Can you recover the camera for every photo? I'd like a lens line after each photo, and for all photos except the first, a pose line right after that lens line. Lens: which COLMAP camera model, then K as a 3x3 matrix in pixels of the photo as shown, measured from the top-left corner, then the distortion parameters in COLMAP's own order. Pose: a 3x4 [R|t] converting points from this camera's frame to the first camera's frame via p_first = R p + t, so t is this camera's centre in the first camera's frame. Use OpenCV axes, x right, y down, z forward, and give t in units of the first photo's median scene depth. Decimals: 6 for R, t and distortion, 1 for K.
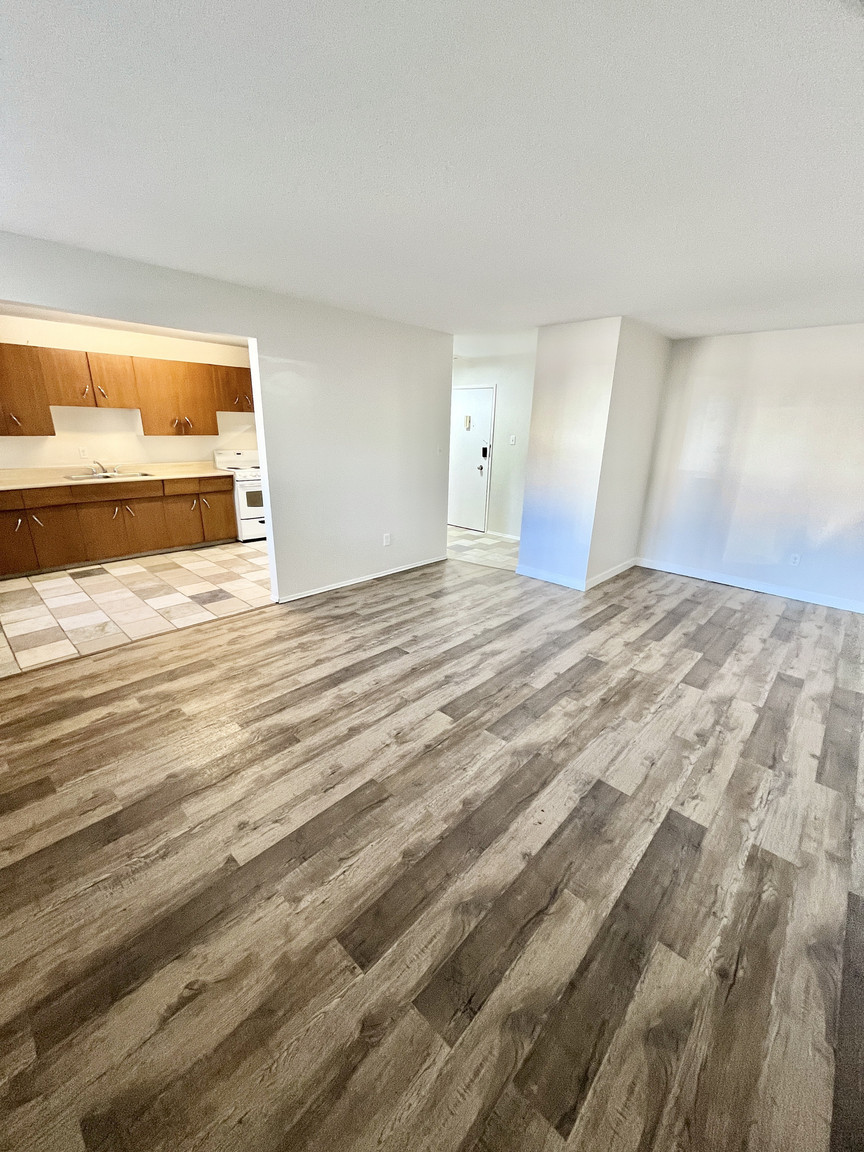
lens RADIAL K [[462.9, 0, 431.8], [0, 462.9, 578.9], [0, 0, 1]] dist [-0.002886, -0.000367]
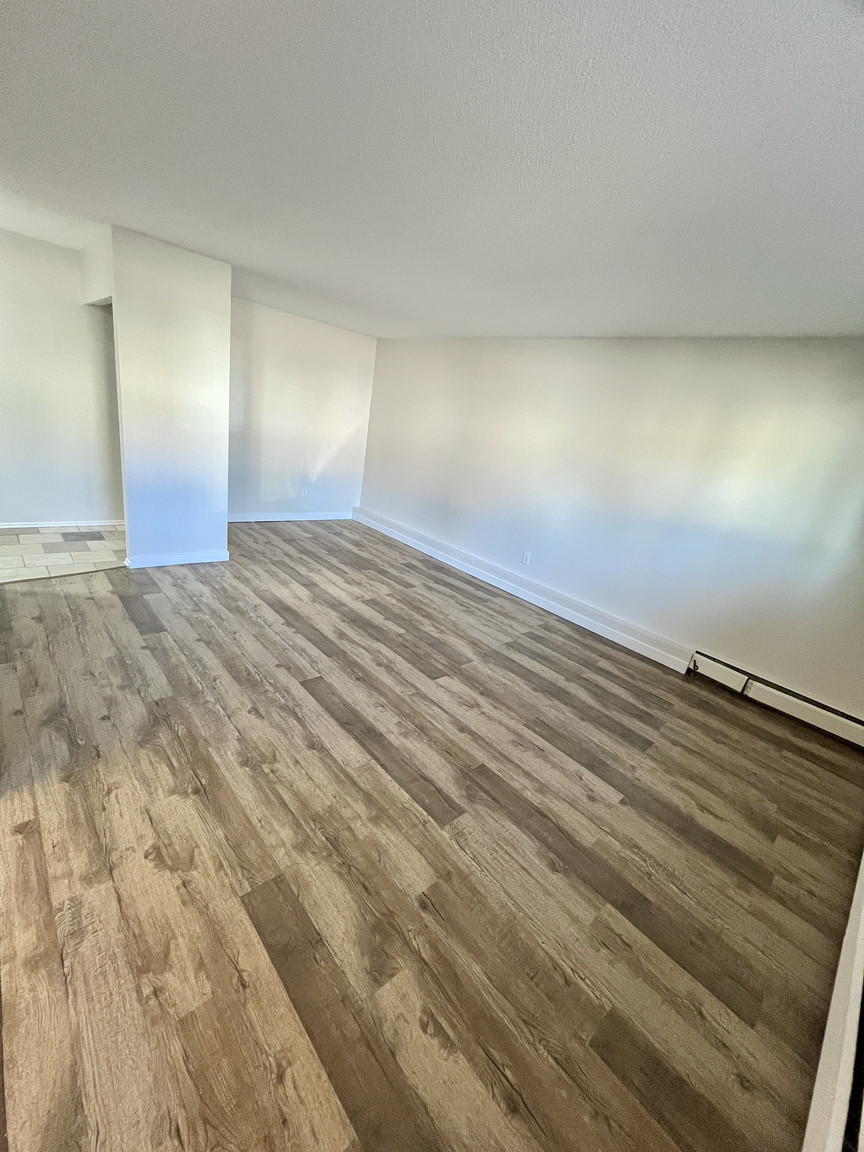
lens RADIAL K [[462.9, 0, 431.8], [0, 462.9, 578.9], [0, 0, 1]] dist [-0.002886, -0.000367]
pose [[0.083589, -0.336948, 0.937805, -0.764322], [0.166318, 0.932616, 0.320259, -0.244195], [-0.982523, 0.129203, 0.133997, 0.656473]]
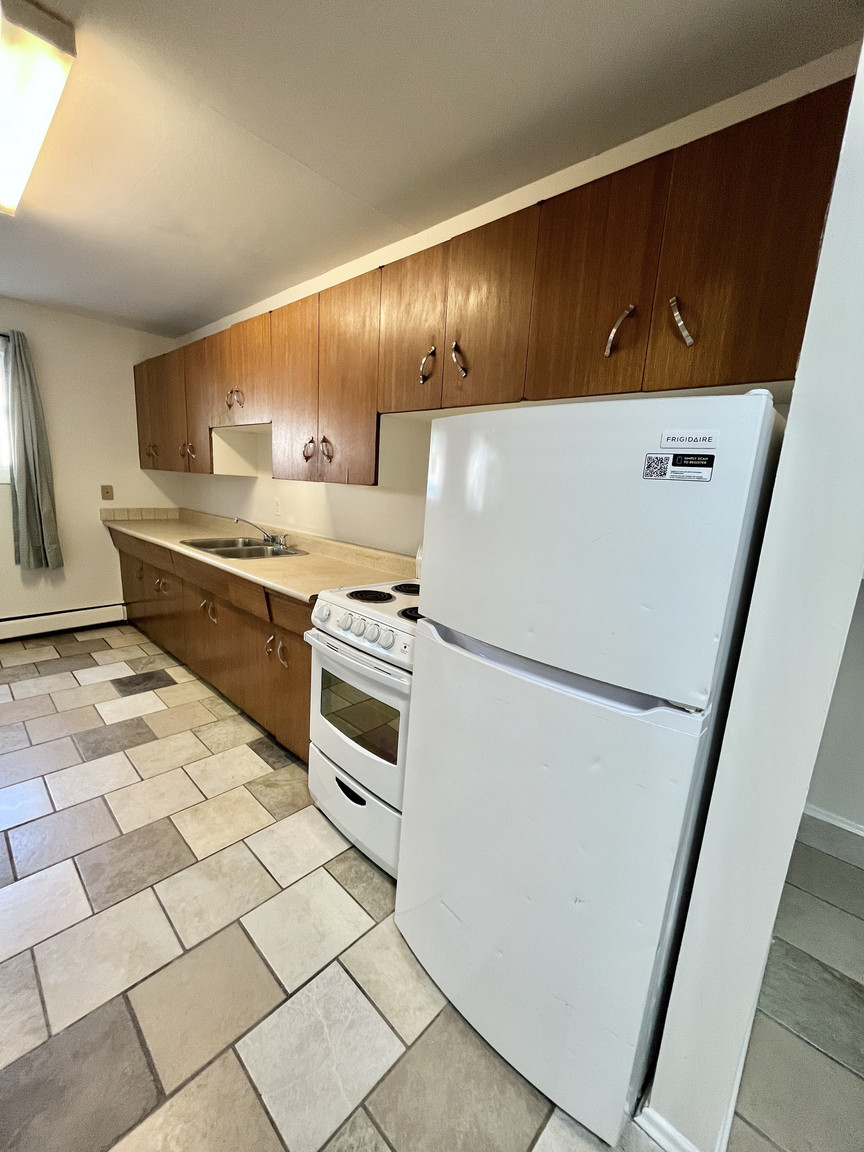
lens RADIAL K [[462.9, 0, 431.8], [0, 462.9, 578.9], [0, 0, 1]] dist [-0.002886, -0.000367]
pose [[0.002582, 0.180103, -0.983644, -0.217132], [-0.373687, 0.912561, 0.166107, -0.560855], [0.927551, 0.367146, 0.069658, 1.820849]]
